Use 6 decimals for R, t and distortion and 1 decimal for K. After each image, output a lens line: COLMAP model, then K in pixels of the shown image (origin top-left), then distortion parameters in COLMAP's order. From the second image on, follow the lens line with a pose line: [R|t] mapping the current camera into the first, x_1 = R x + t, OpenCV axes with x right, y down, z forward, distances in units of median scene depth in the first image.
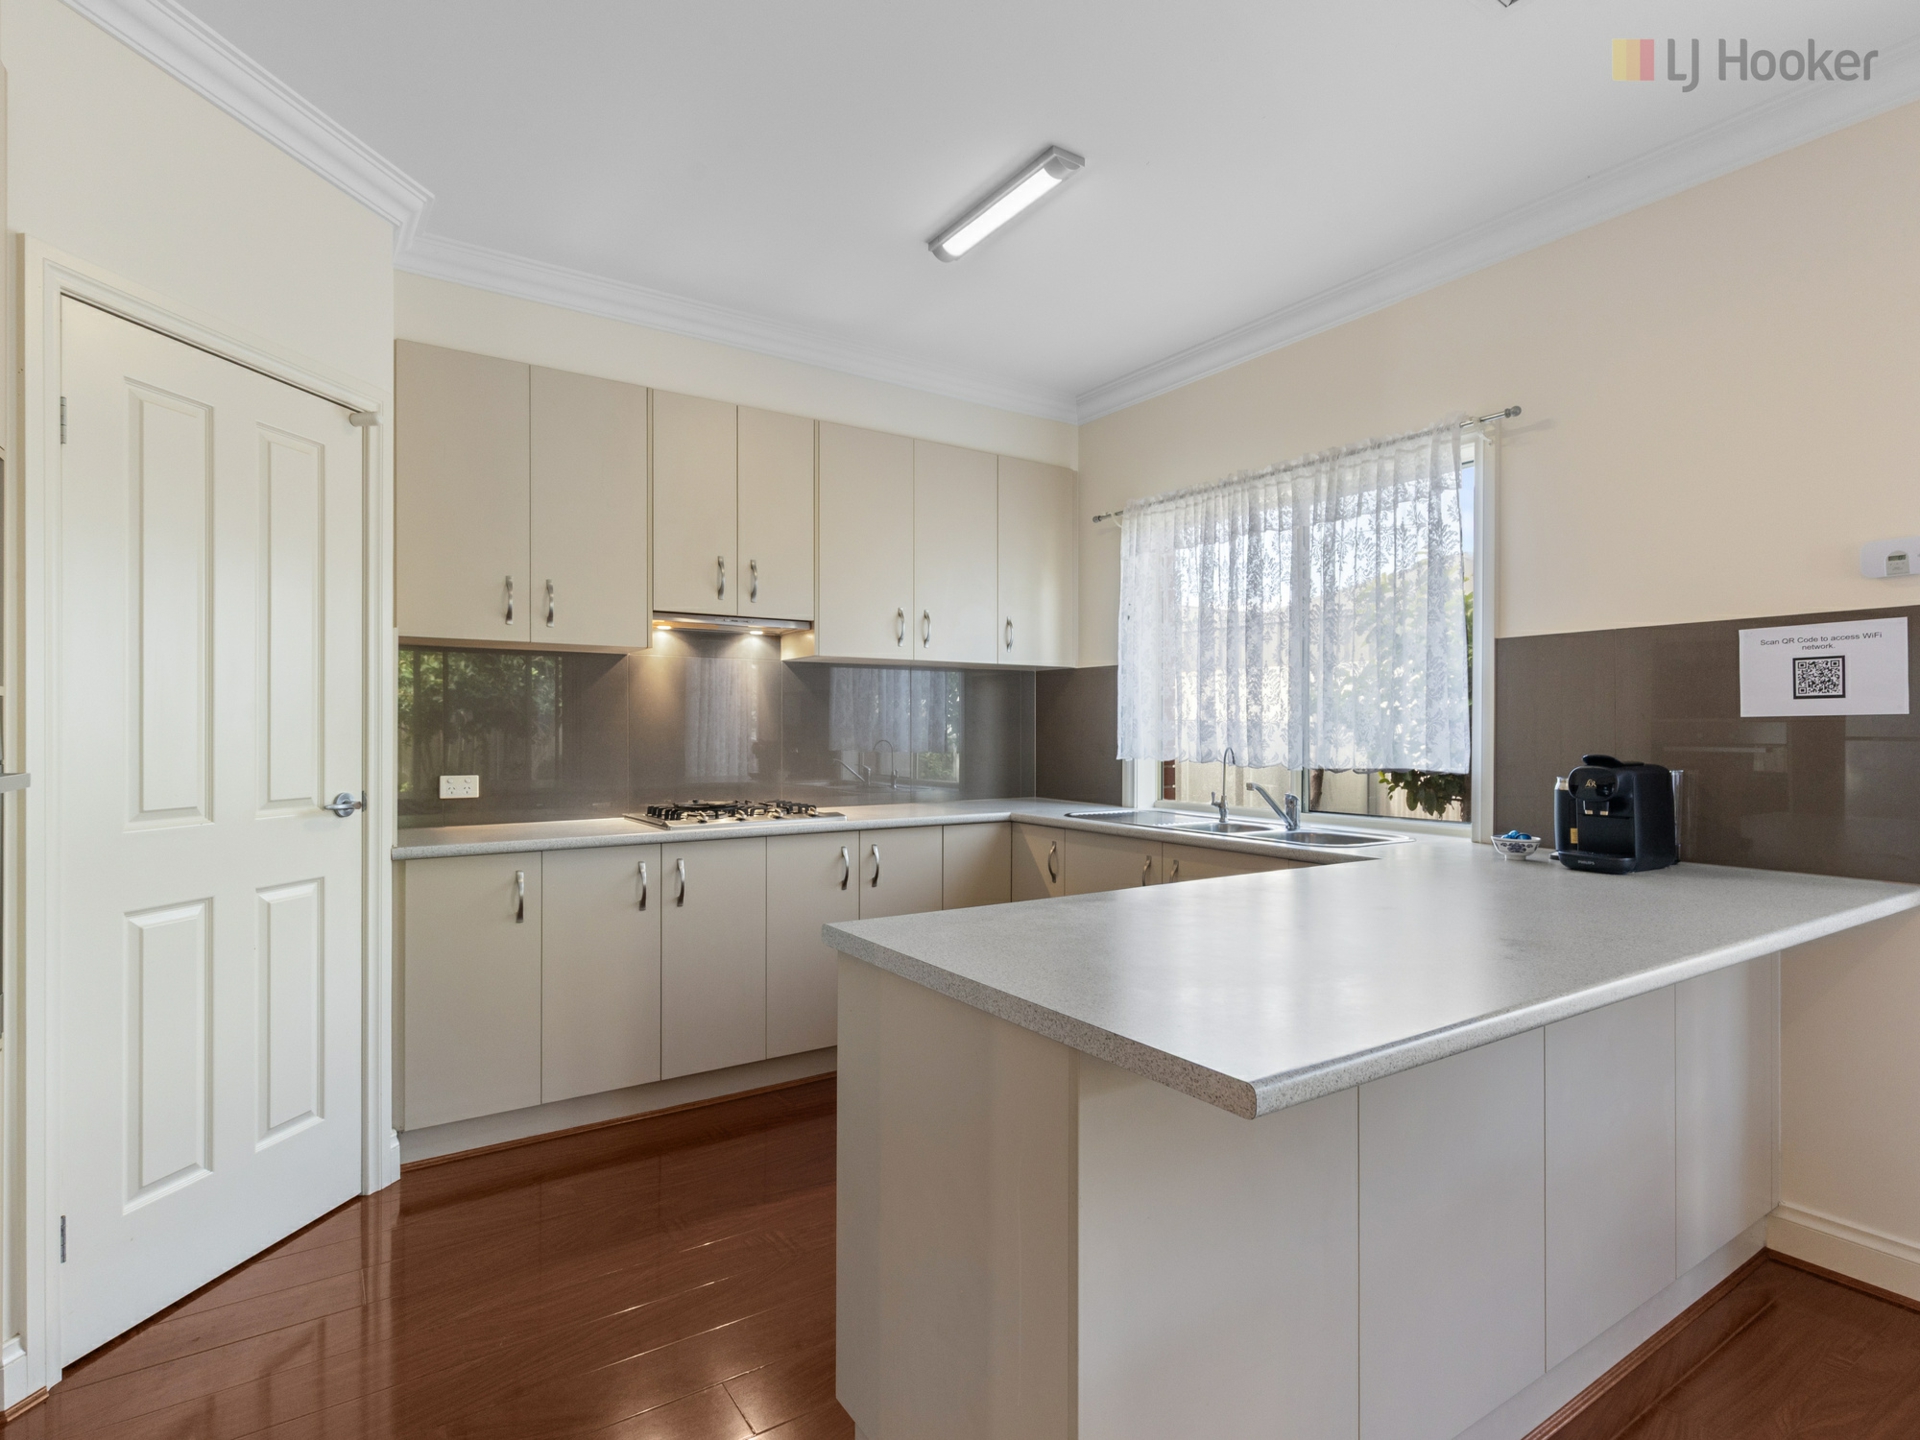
lens RADIAL K [[982.6, 0, 971.5], [0, 982.6, 730.9], [0, 0, 1]] dist [0.001225, -0.000579]
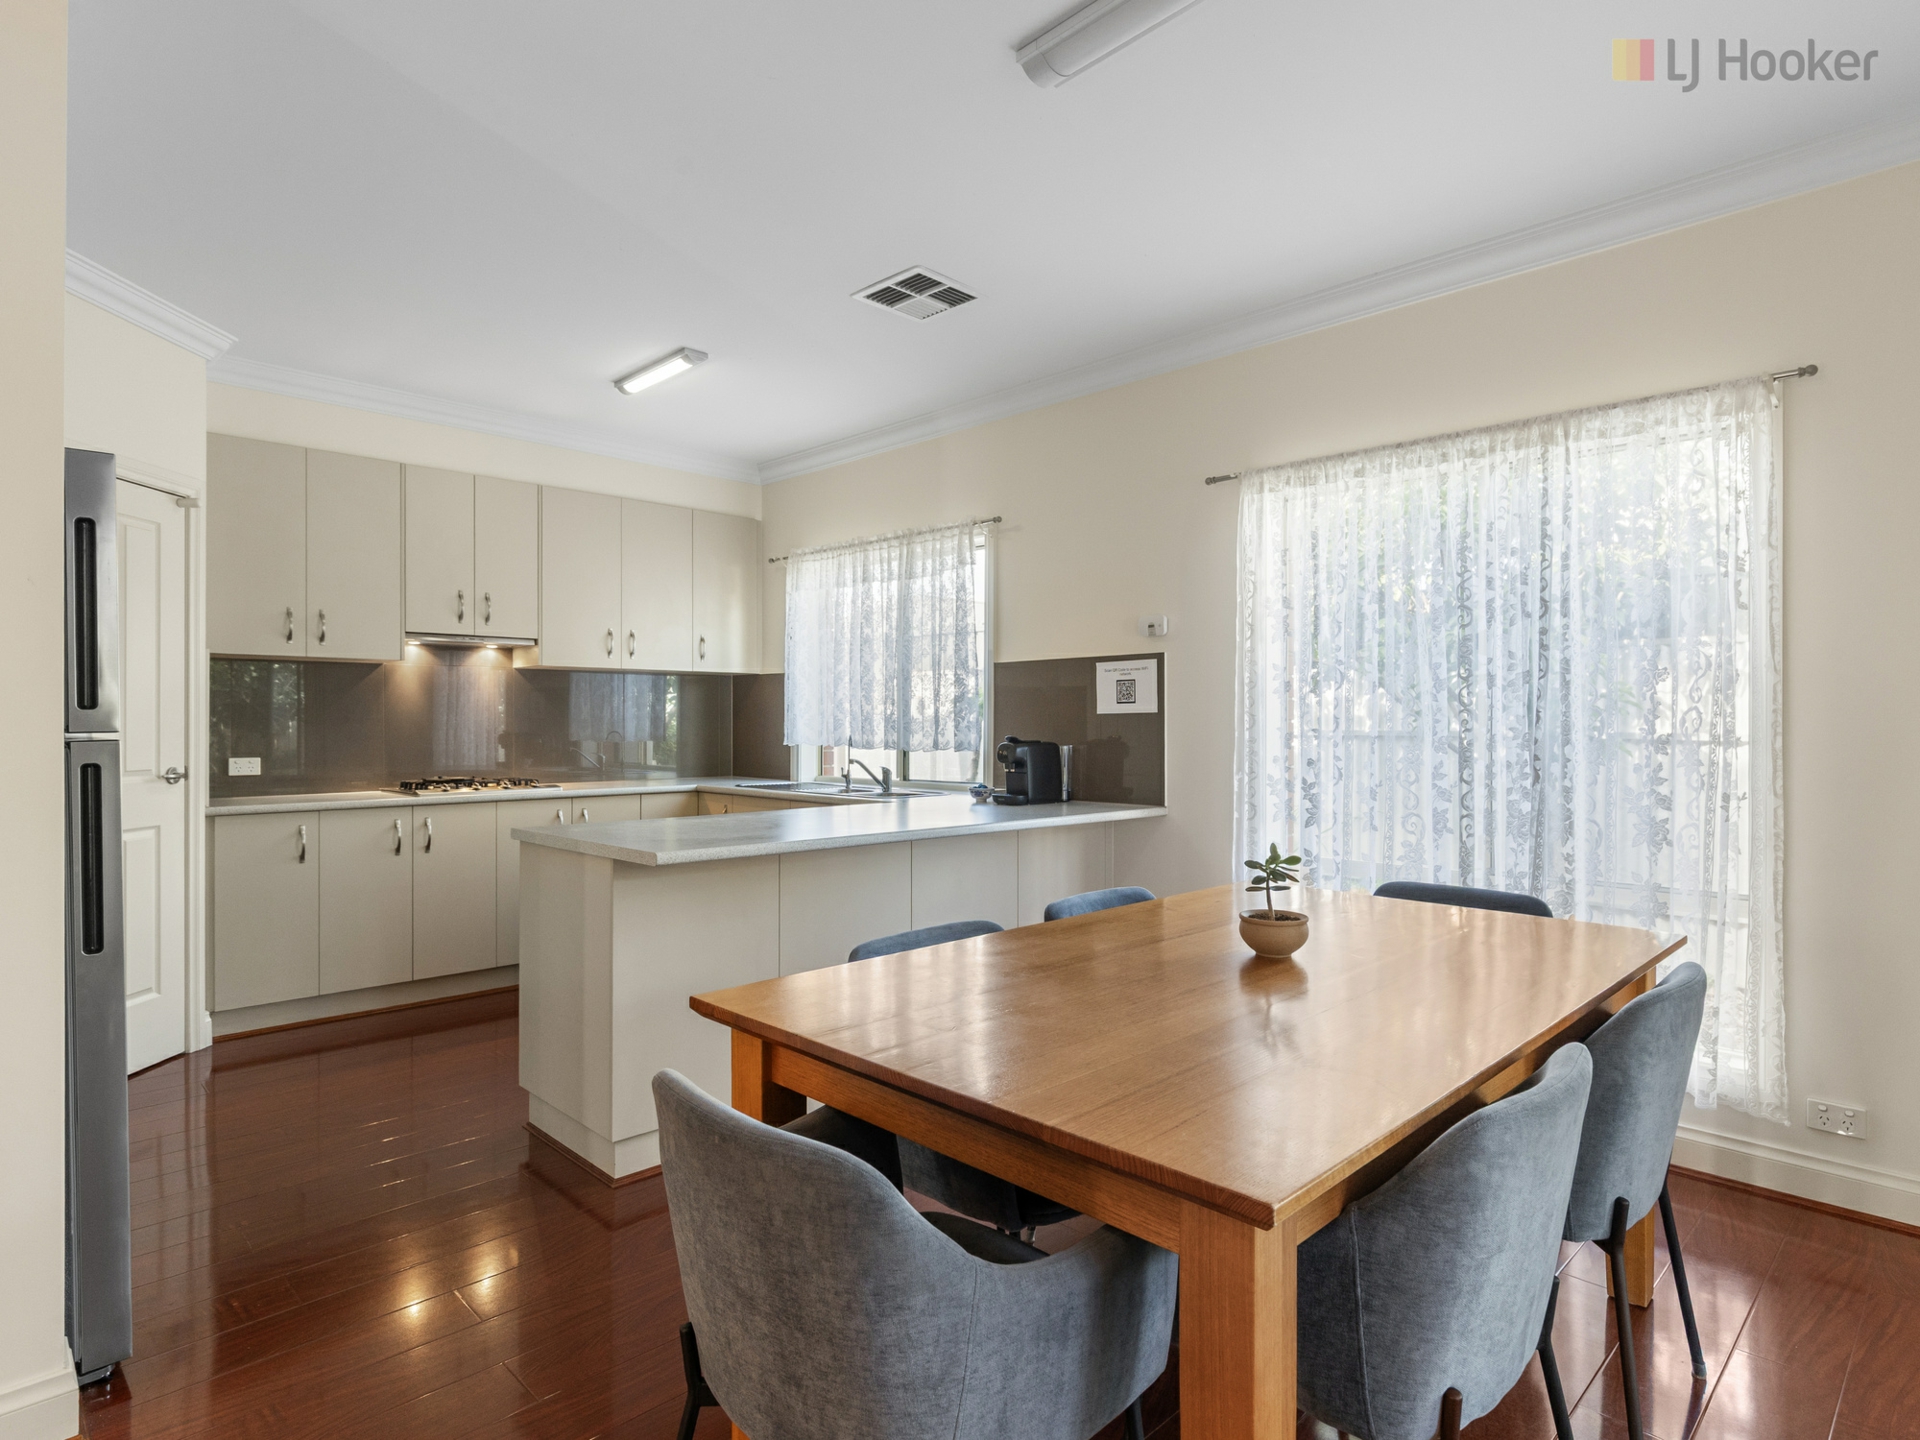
lens RADIAL K [[1031.1, 0, 958.4], [0, 1031.1, 722.9], [0, 0, 1]] dist [-0.005743, 0.000472]
pose [[0.982680, -0.001512, 0.185304, 0.146680], [0.001823, 0.999997, -0.001511, 0.002792], [-0.185302, 0.001823, 0.982680, -0.487530]]
